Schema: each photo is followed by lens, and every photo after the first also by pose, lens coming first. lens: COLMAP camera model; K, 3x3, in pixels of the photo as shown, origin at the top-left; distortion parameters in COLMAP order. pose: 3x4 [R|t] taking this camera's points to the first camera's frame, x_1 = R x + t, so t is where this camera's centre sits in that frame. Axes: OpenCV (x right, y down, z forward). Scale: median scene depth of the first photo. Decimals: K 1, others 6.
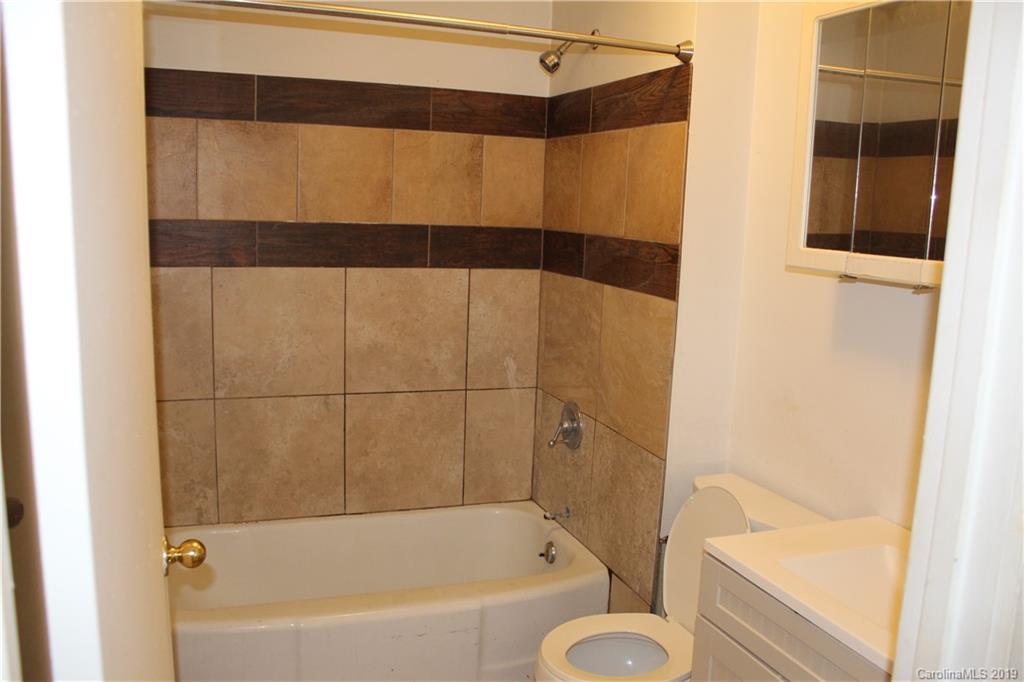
lens RADIAL K [[842.5, 0, 512.0], [0, 842.5, 341.0], [0, 0, 1]] dist [-0.155051, 0.118076]
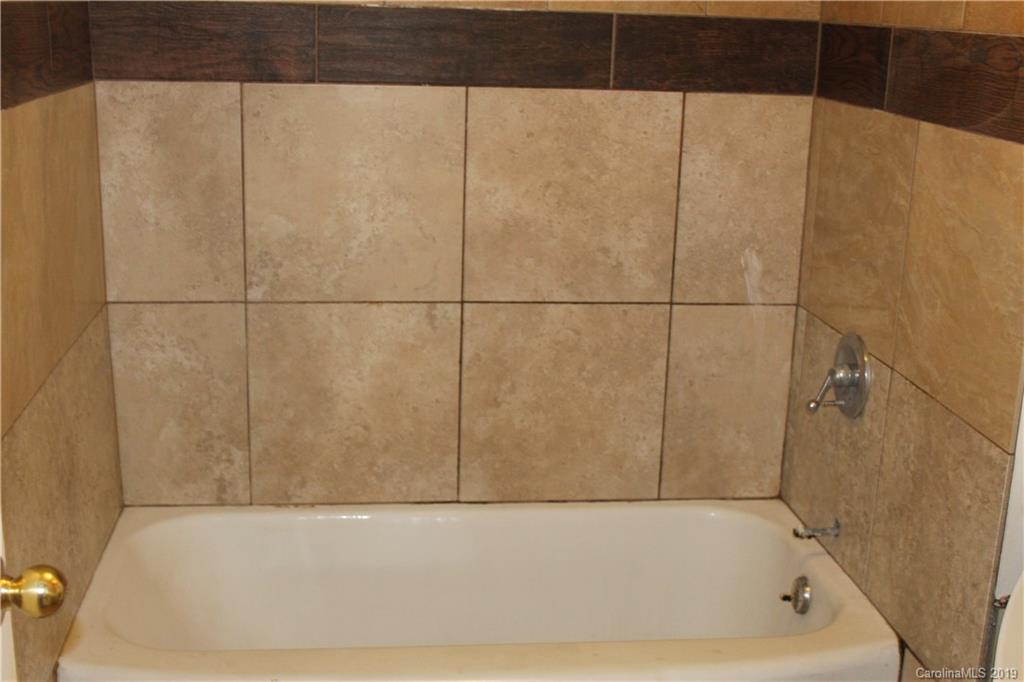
lens RADIAL K [[1296.5, 0, 512.0], [0, 1296.5, 341.0], [0, 0, 1]] dist [-0.056848, 0.087479]
pose [[0.973305, 0.050203, -0.223956, 0.042861], [-0.029318, 0.994986, 0.095623, 0.001661], [0.227634, -0.086504, 0.969897, 0.114746]]
